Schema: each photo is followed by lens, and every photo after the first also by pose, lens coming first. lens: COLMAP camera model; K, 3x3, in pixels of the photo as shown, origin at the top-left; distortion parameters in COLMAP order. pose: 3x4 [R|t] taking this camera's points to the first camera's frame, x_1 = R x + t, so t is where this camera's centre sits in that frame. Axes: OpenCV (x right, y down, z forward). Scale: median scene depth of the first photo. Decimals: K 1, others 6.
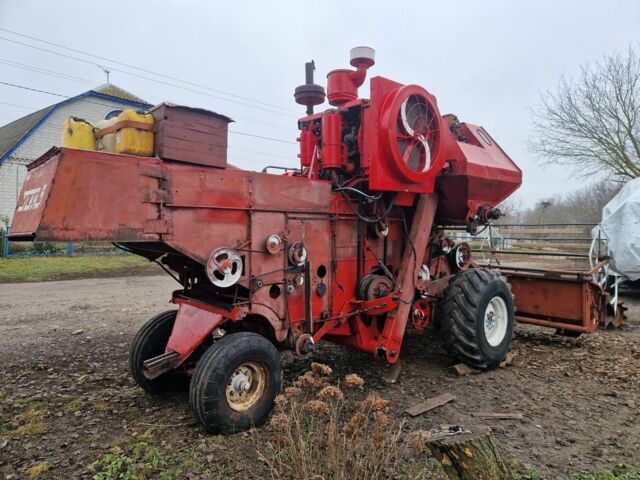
lens RADIAL K [[441.9, 0, 320.0], [0, 441.9, 240.0], [0, 0, 1]] dist [0.001115, -0.001144]
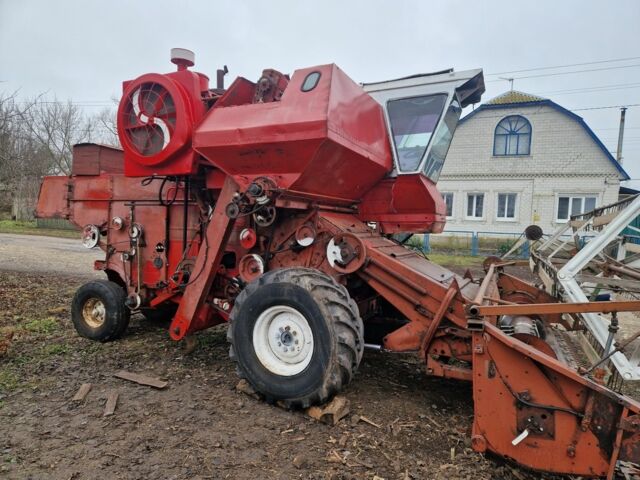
lens RADIAL K [[441.9, 0, 320.0], [0, 441.9, 240.0], [0, 0, 1]] dist [0.001115, -0.001144]
pose [[0.336927, 0.022780, -0.941255, 1.418329], [-0.050406, 0.998710, 0.006127, 0.021070], [0.940180, 0.045380, 0.337641, 1.090748]]
